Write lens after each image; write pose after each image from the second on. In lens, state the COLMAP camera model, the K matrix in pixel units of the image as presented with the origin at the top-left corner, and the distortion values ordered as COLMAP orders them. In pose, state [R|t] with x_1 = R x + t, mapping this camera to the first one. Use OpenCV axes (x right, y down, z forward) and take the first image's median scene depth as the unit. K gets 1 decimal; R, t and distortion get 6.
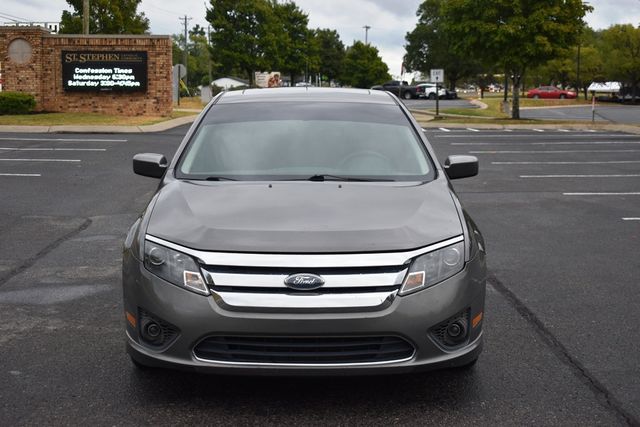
lens RADIAL K [[1097.1, 0, 320.0], [0, 1097.1, 213.5], [0, 0, 1]] dist [-0.012377, 0.009927]
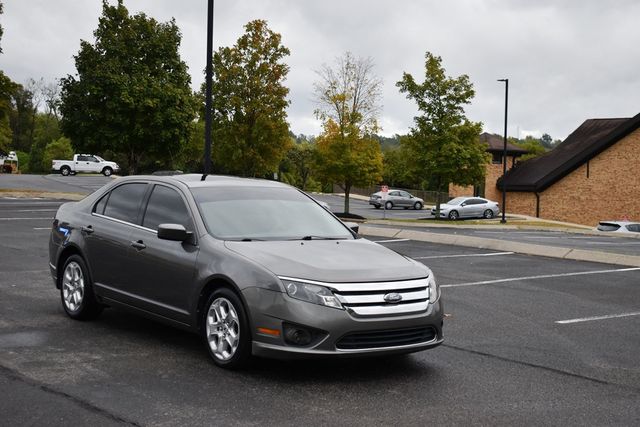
lens RADIAL K [[1097.1, 0, 320.0], [0, 1097.1, 213.5], [0, 0, 1]] dist [-0.012377, 0.009927]
pose [[0.804996, -0.007605, 0.593231, -1.090782], [0.042418, 0.998097, -0.044763, 0.003383], [-0.591762, 0.061198, 0.803787, -0.293373]]
